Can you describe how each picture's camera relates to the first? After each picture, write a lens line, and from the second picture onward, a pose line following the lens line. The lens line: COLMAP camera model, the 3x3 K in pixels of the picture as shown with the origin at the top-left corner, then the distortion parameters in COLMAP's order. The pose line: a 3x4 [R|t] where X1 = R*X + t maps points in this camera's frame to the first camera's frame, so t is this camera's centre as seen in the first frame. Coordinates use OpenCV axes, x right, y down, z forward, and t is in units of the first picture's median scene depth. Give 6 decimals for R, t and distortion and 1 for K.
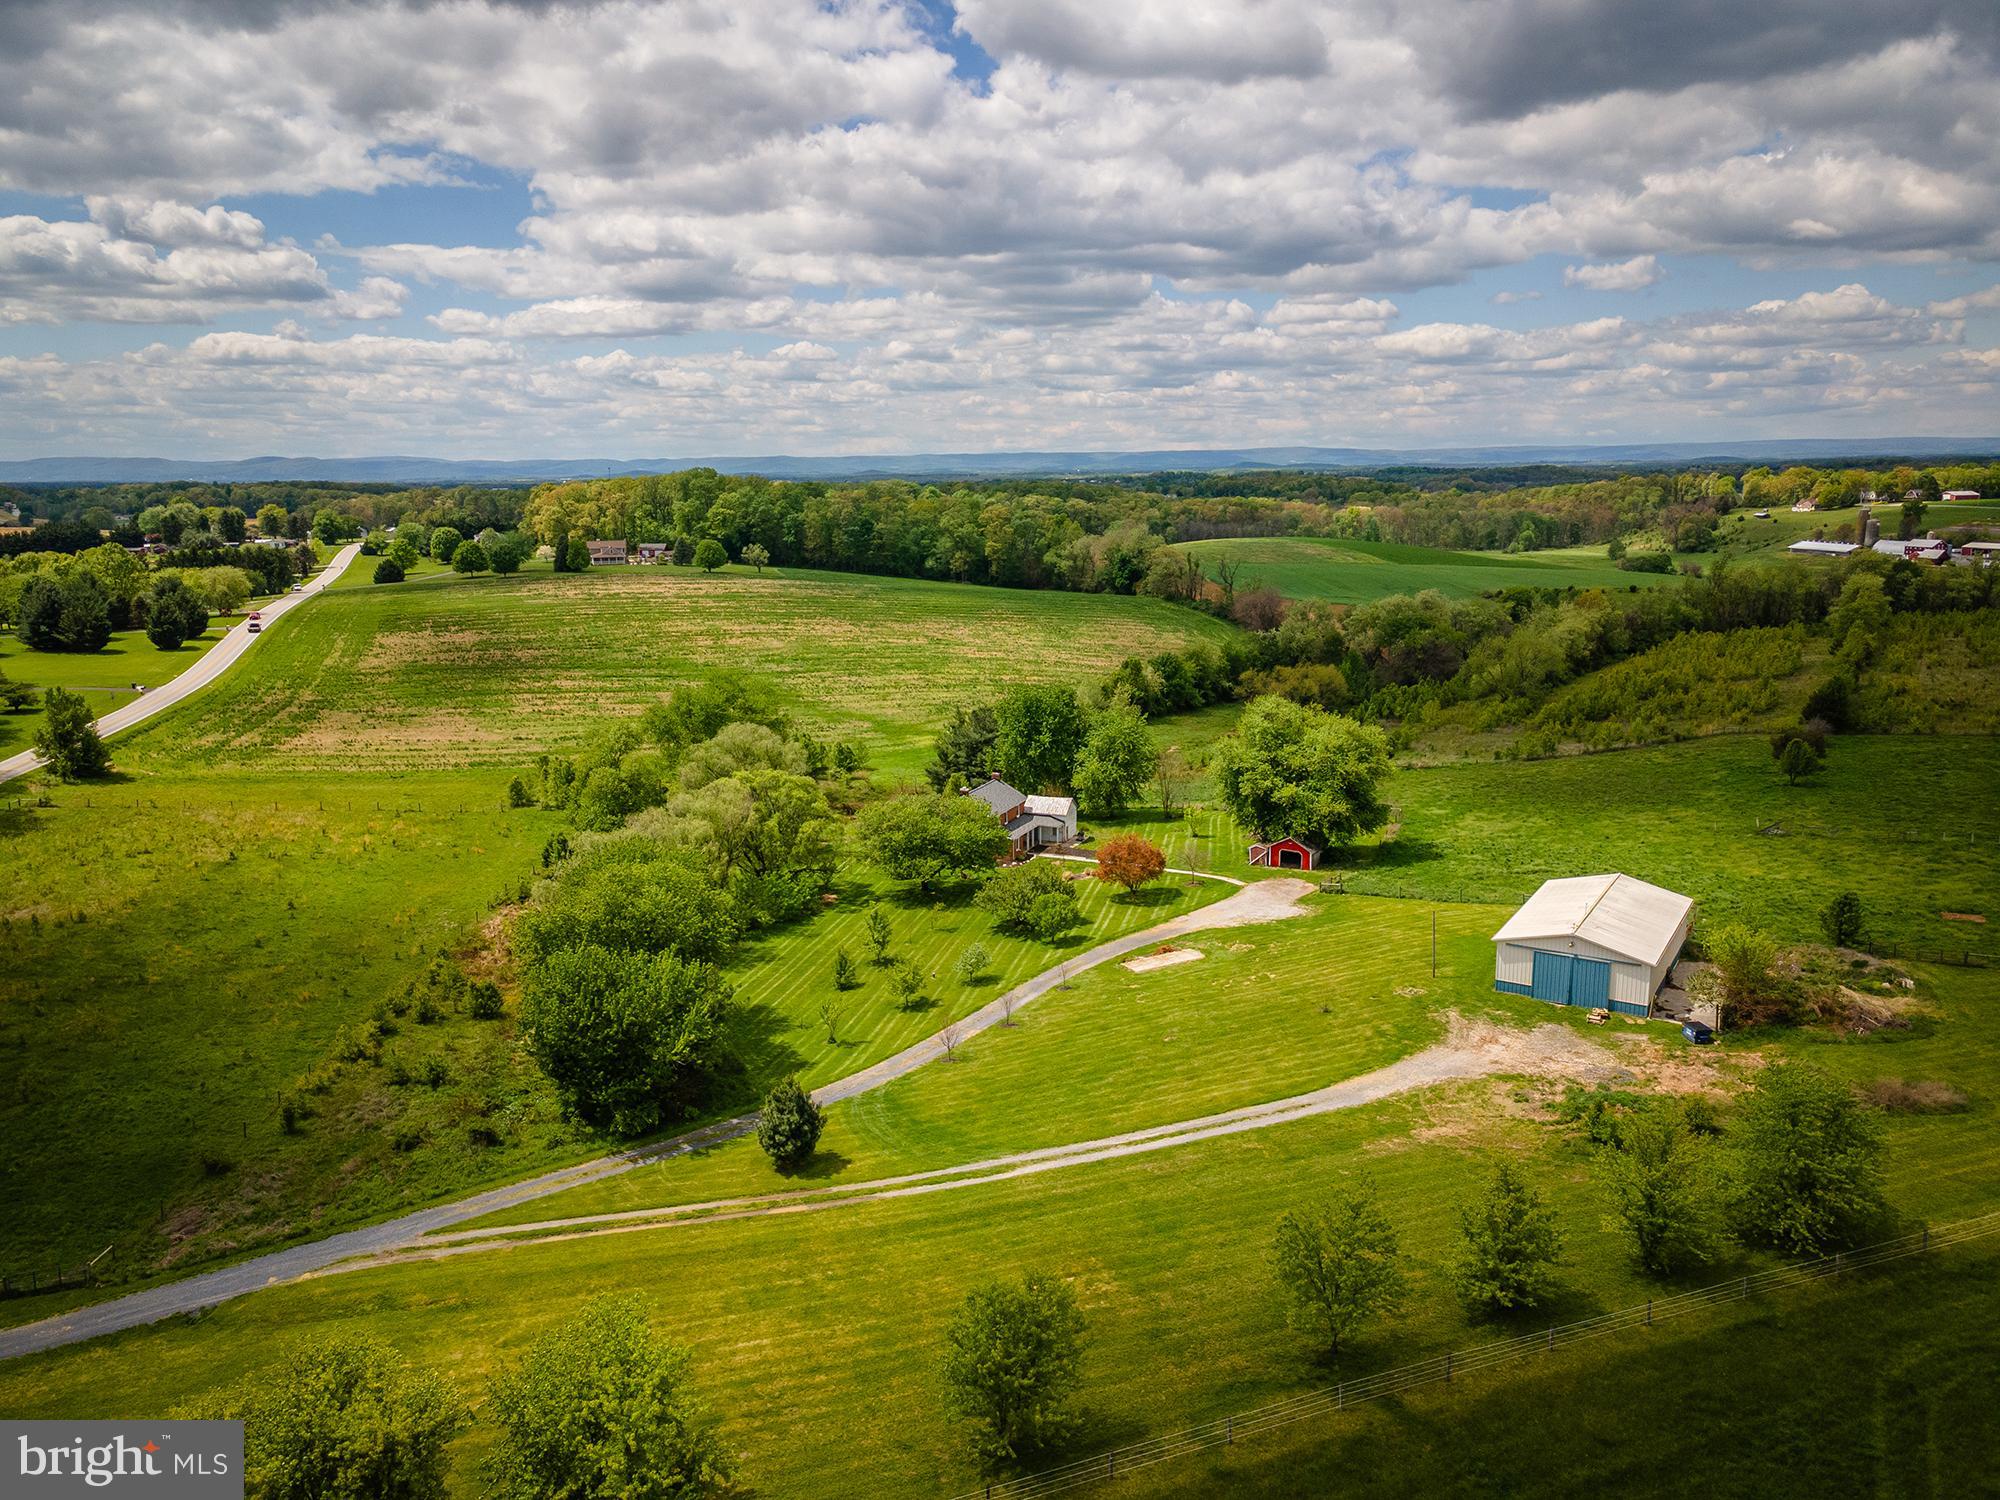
lens RADIAL K [[1463.8, 0, 1000.4], [0, 1463.8, 753.6], [0, 0, 1]] dist [0.035319, 0.022423]
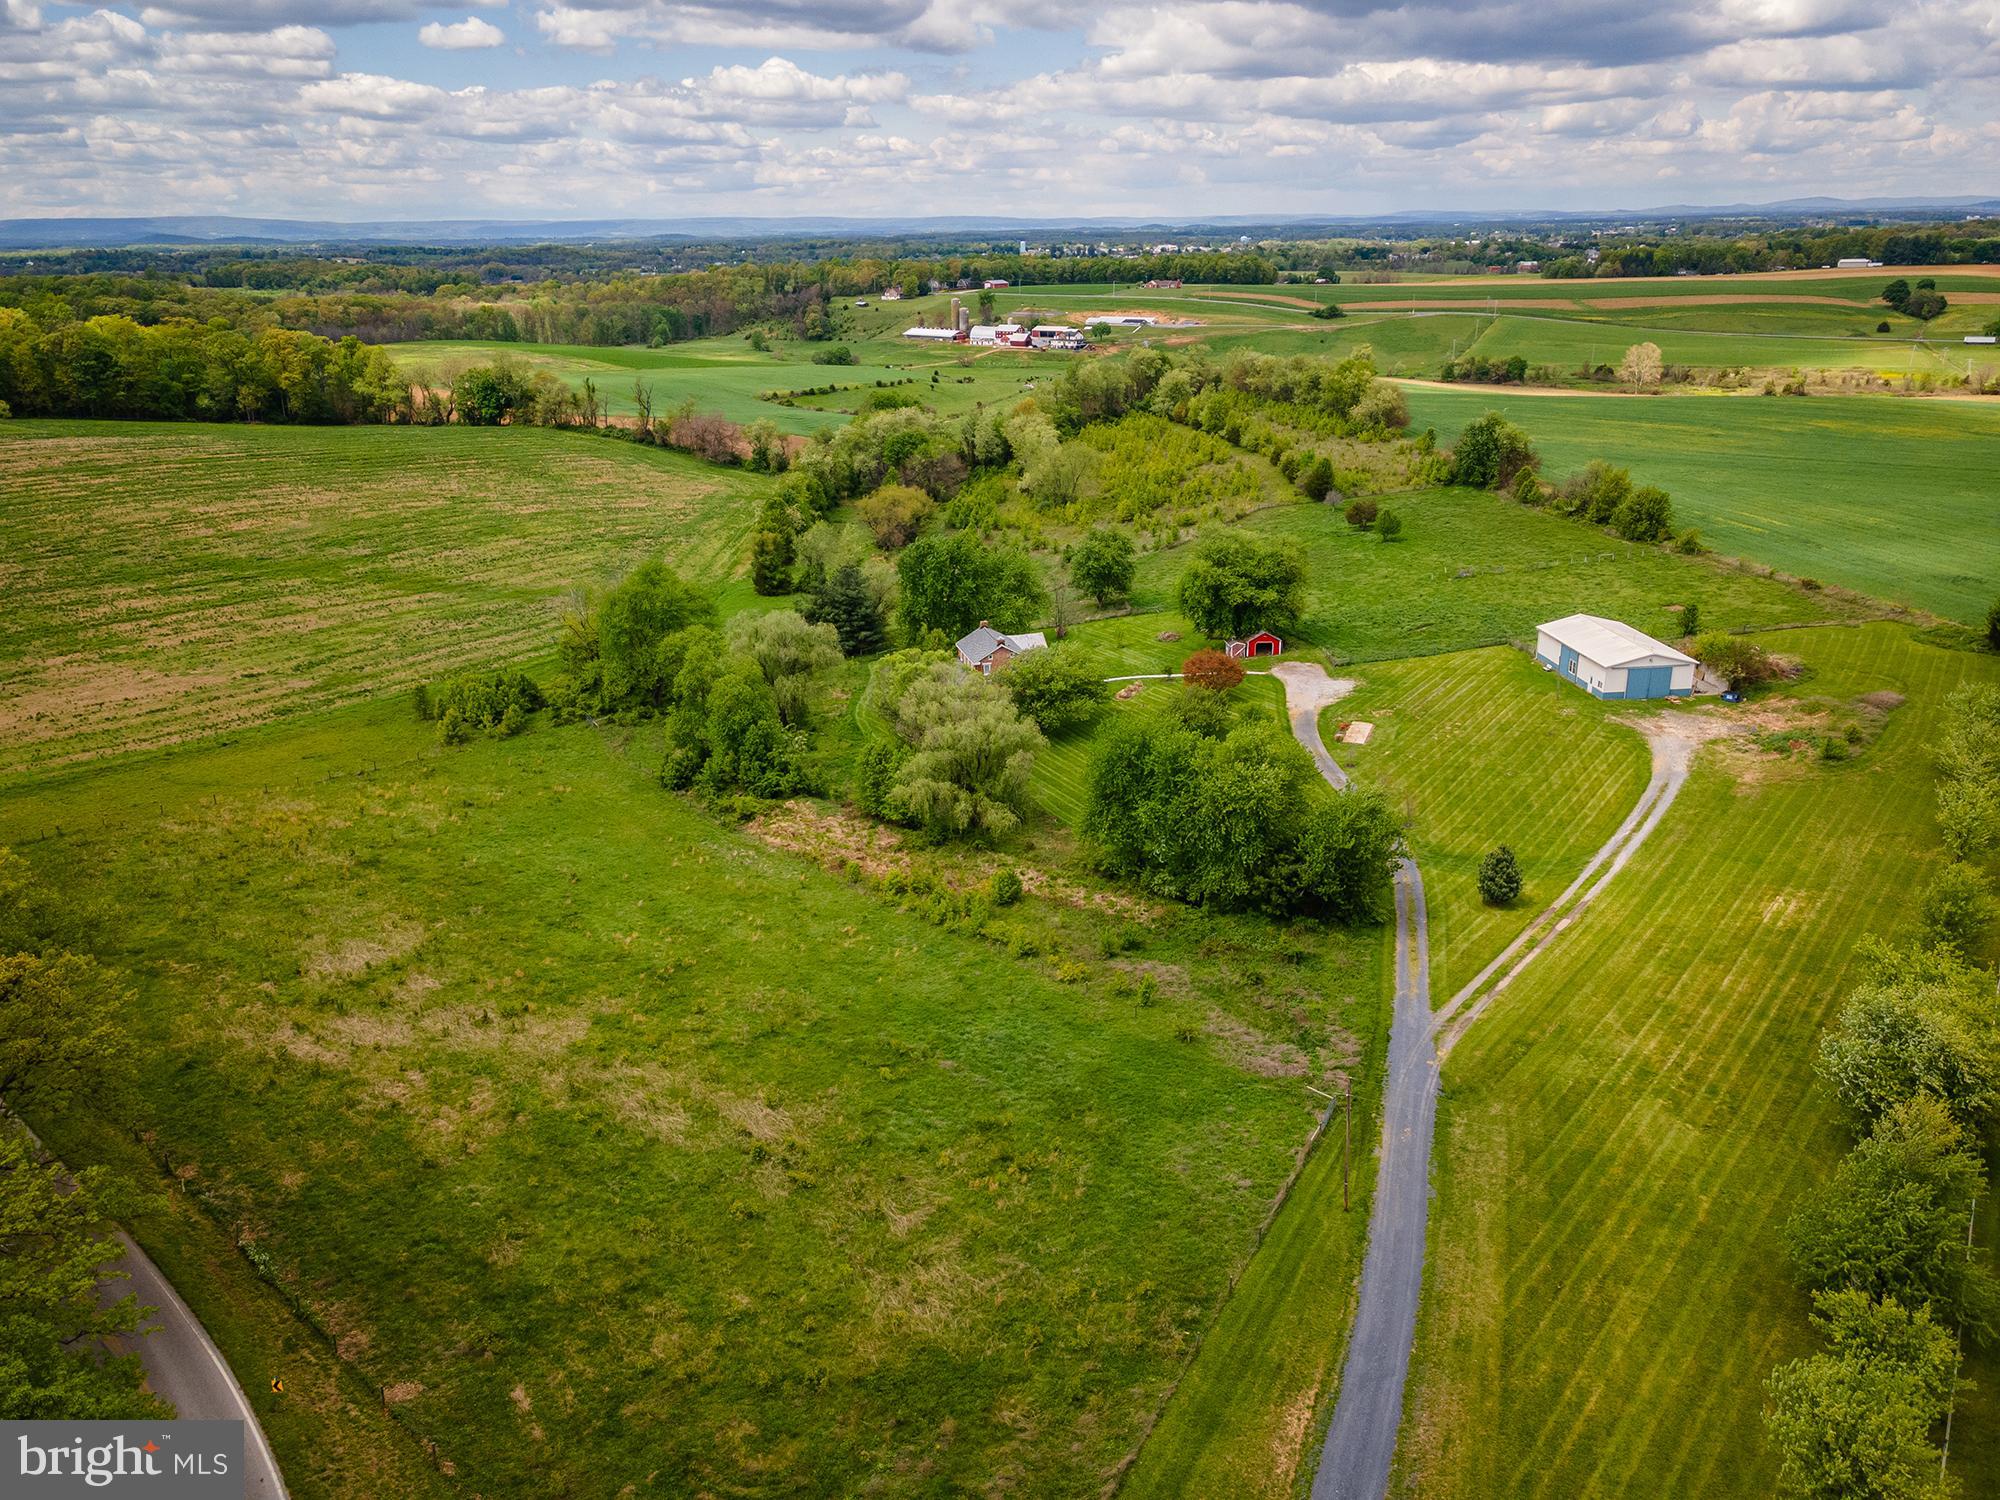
lens RADIAL K [[1463.8, 0, 1005.5], [0, 1463.8, 767.1], [0, 0, 1]] dist [0.035319, 0.022423]
pose [[0.788492, -0.215217, 0.576162, -0.161613], [0.126836, 0.973542, 0.190075, -0.021797], [-0.601825, -0.076795, 0.794927, 0.022272]]
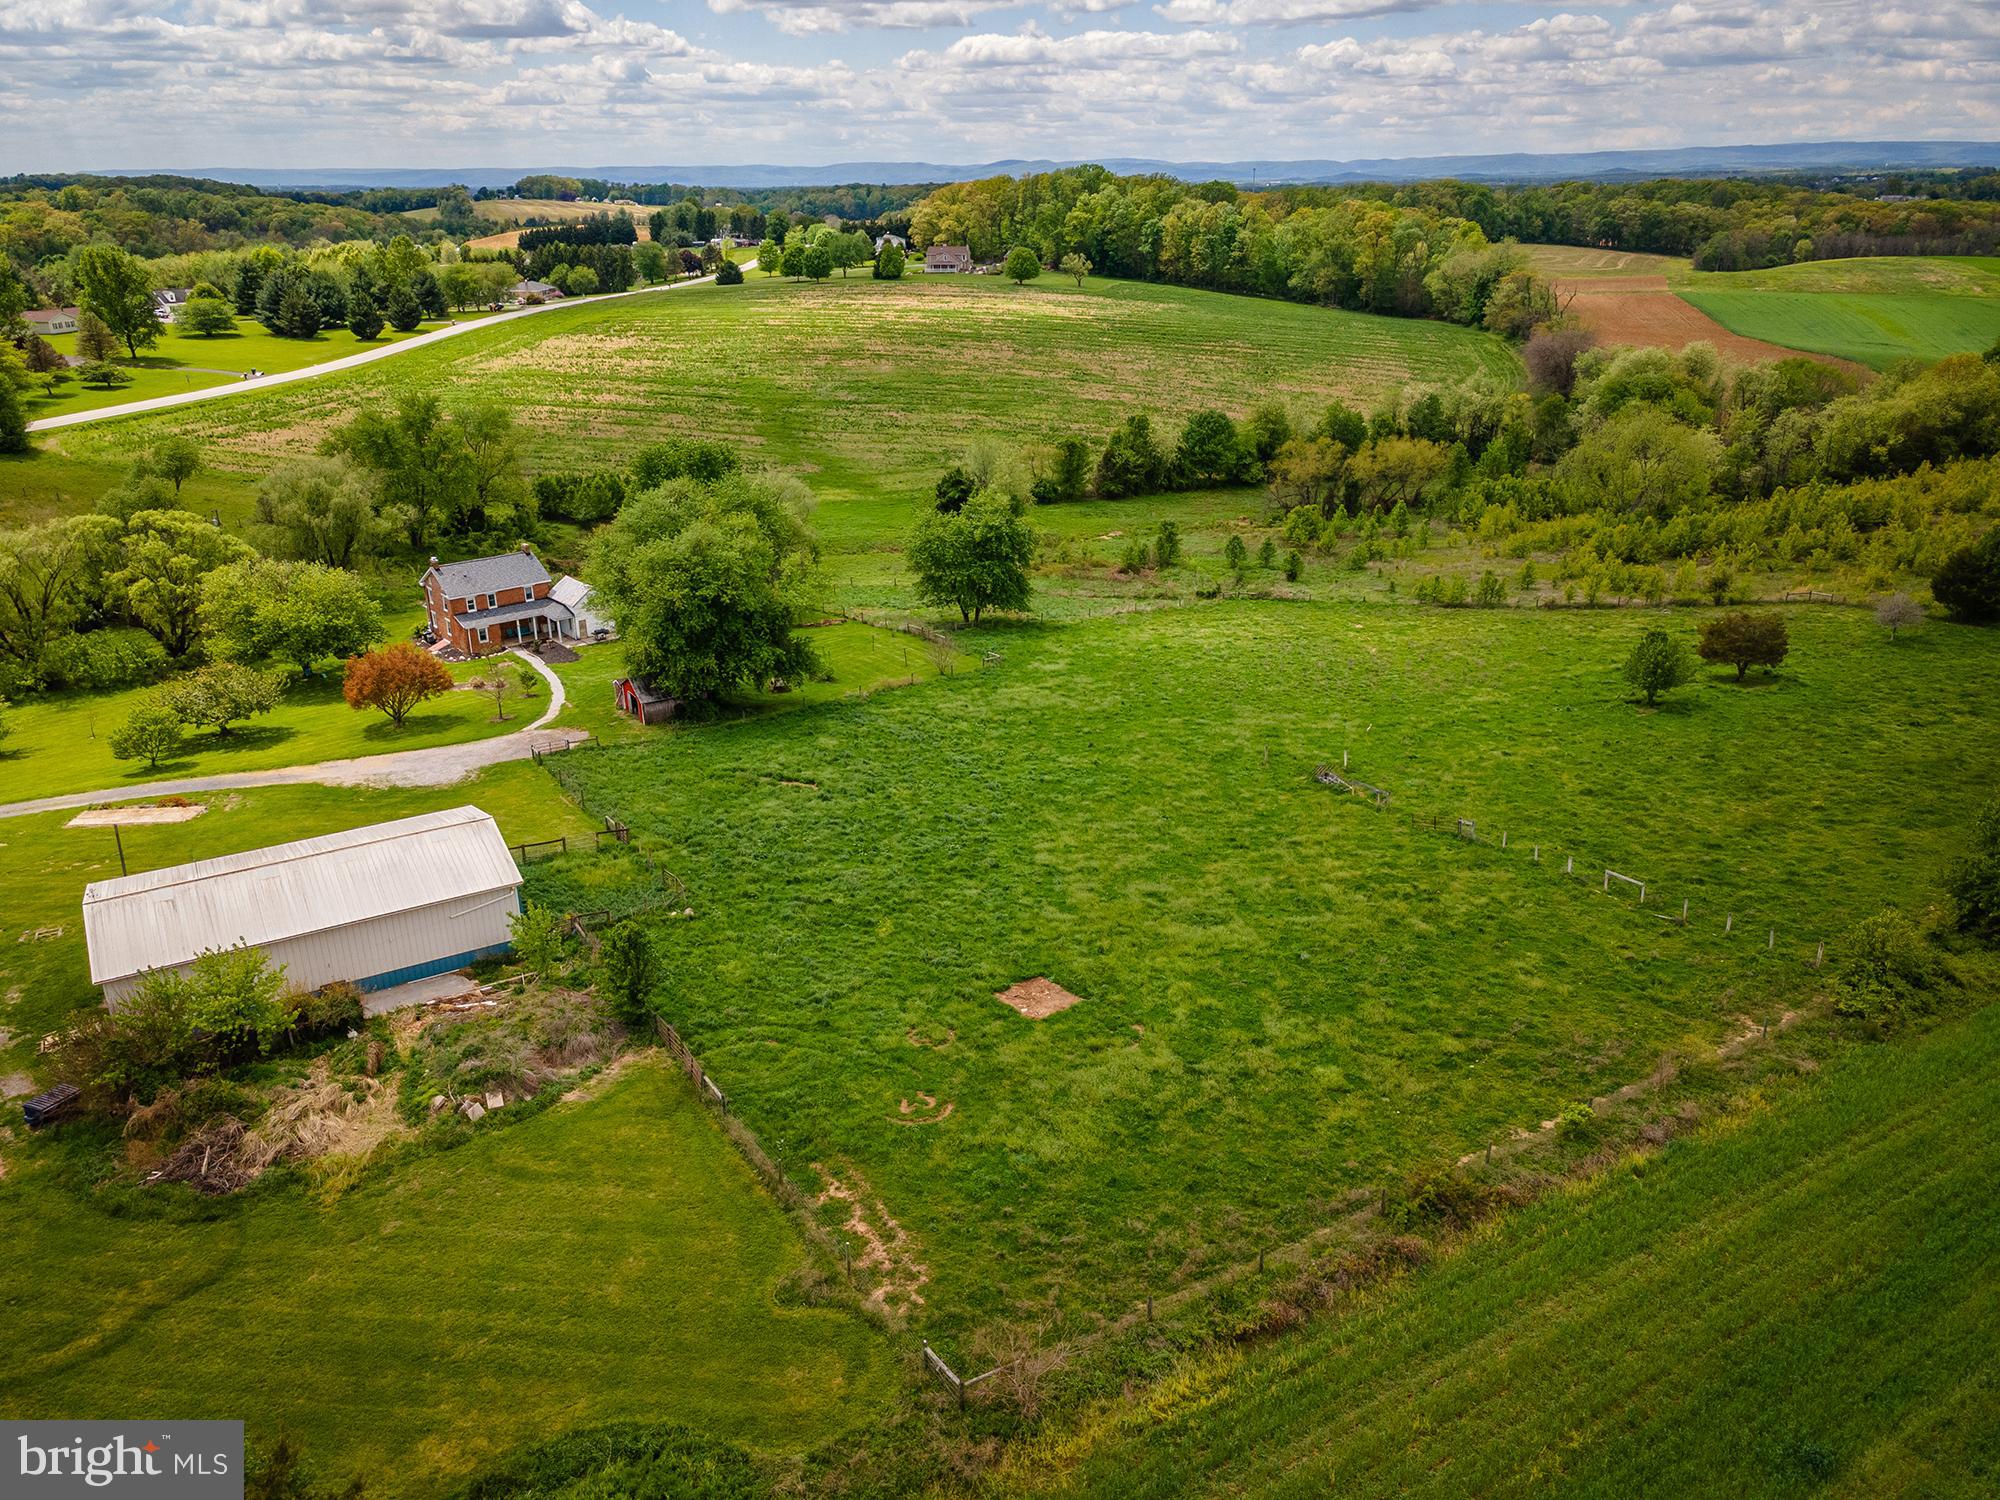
lens RADIAL K [[1463.8, 0, 998.3], [0, 1463.8, 752.8], [0, 0, 1]] dist [0.035319, 0.022423]
pose [[0.893978, 0.167846, -0.415489, 0.145994], [-0.088747, 0.975152, 0.202983, -0.015437], [0.439235, -0.144589, 0.886660, 0.090615]]
